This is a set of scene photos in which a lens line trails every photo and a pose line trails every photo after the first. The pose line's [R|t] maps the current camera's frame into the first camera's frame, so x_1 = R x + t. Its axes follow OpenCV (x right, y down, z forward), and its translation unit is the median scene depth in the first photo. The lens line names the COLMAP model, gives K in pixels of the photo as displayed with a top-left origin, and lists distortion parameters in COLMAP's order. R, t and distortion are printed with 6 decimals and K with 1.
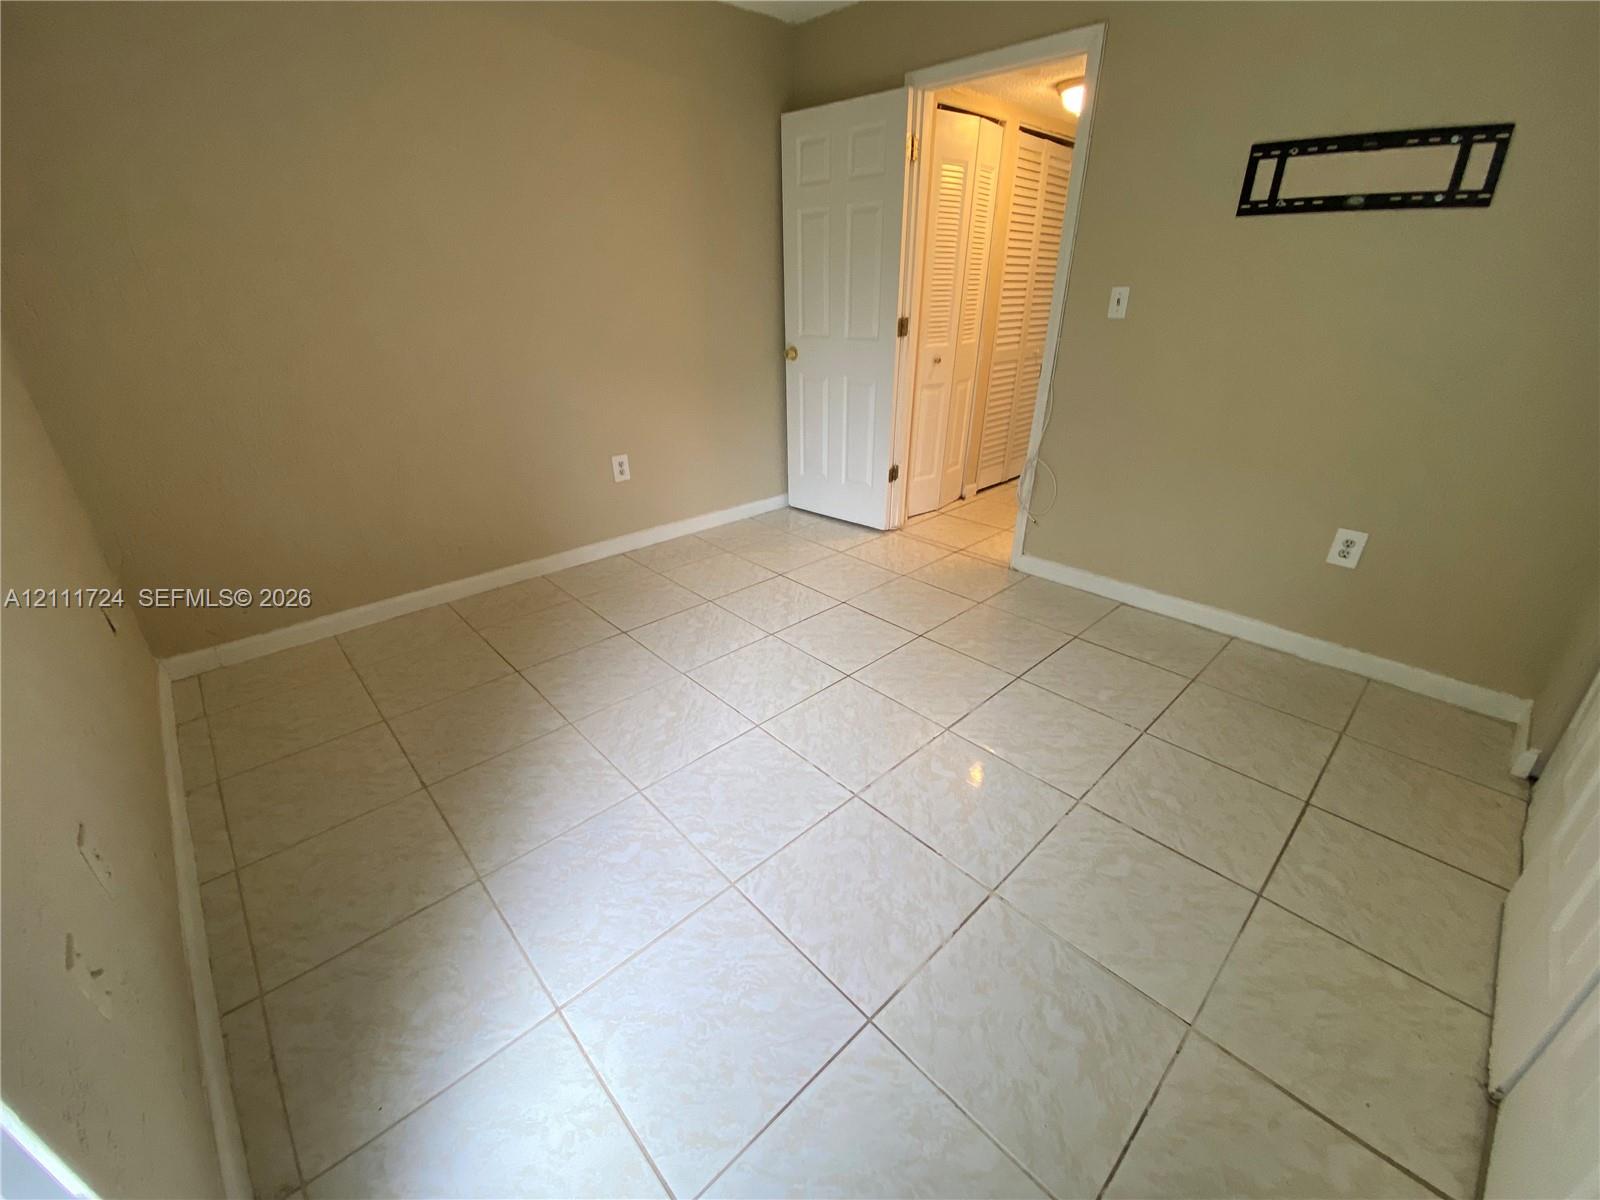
lens RADIAL K [[650.8, 0, 800.4], [0, 650.8, 595.2], [0, 0, 1]] dist [0.032757, -0.024763]
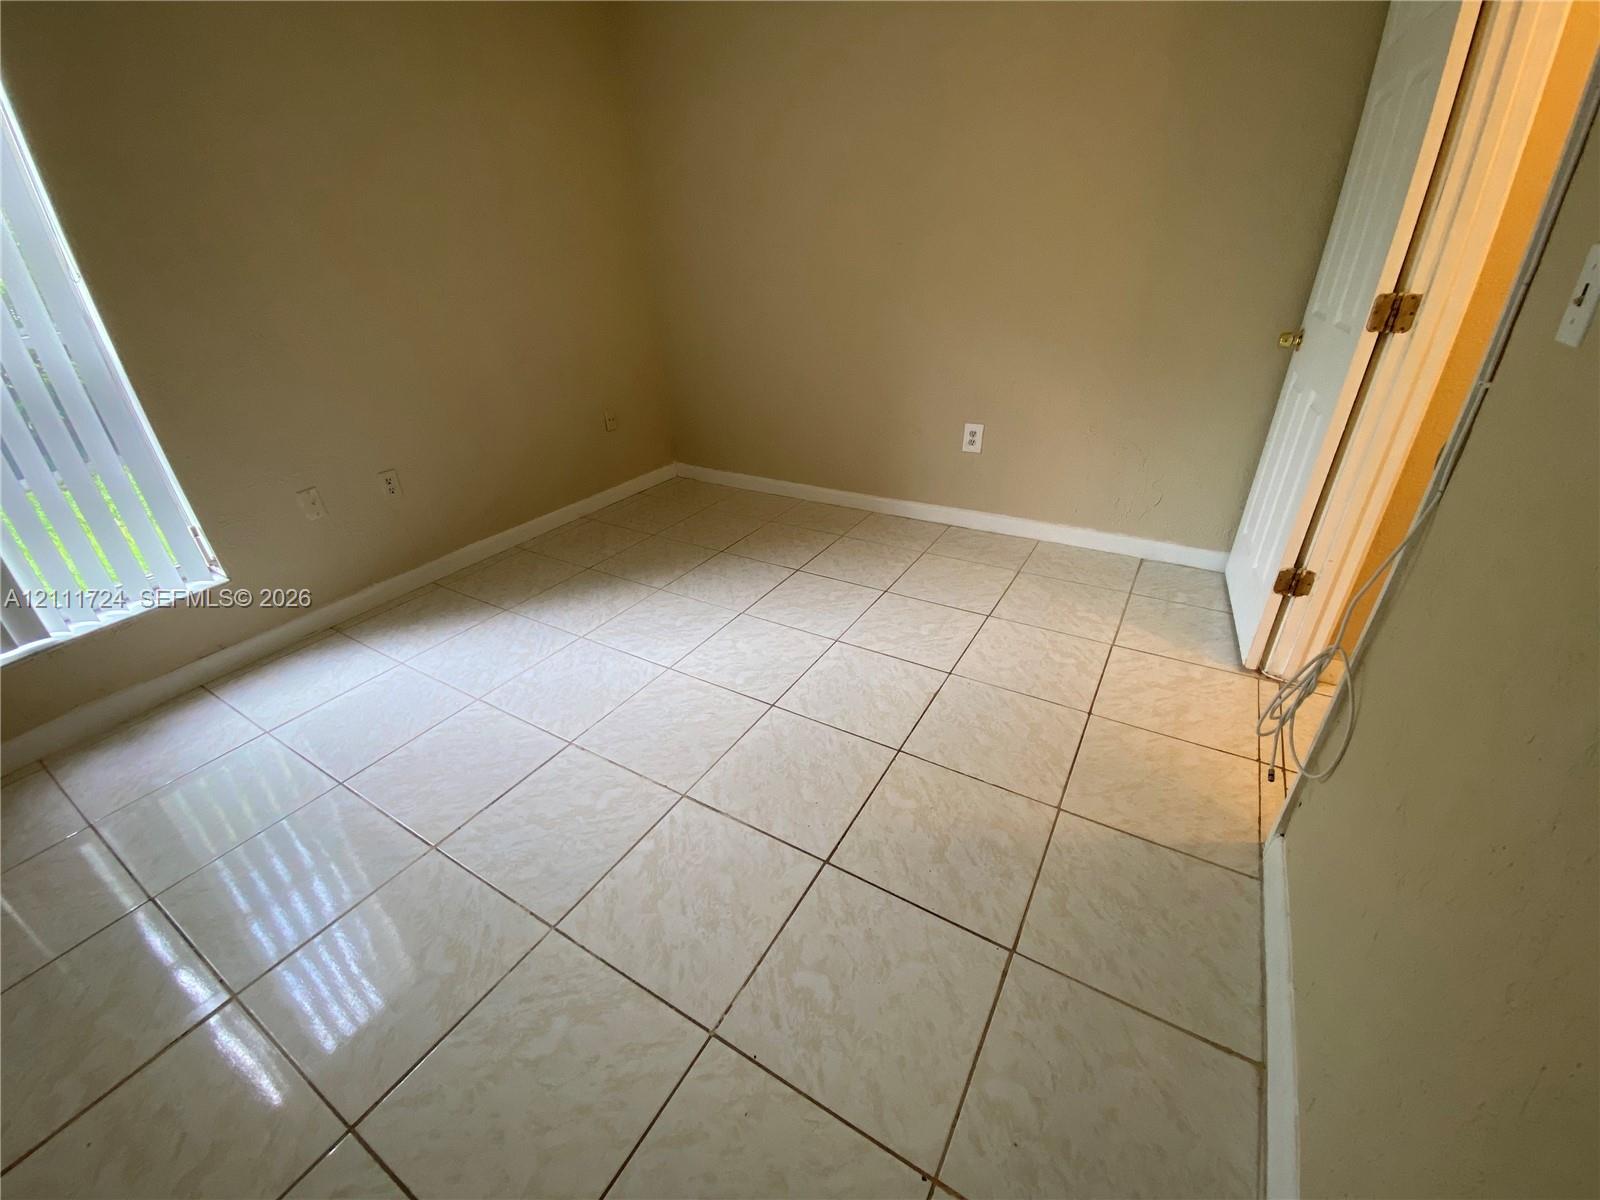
lens RADIAL K [[650.8, 0, 800.4], [0, 650.8, 595.2], [0, 0, 1]] dist [0.032757, -0.024763]
pose [[0.272231, 0.456777, -0.846903, 0.873237], [-0.385223, 0.858270, 0.339080, -0.360616], [0.881756, 0.233938, 0.409609, 0.745870]]
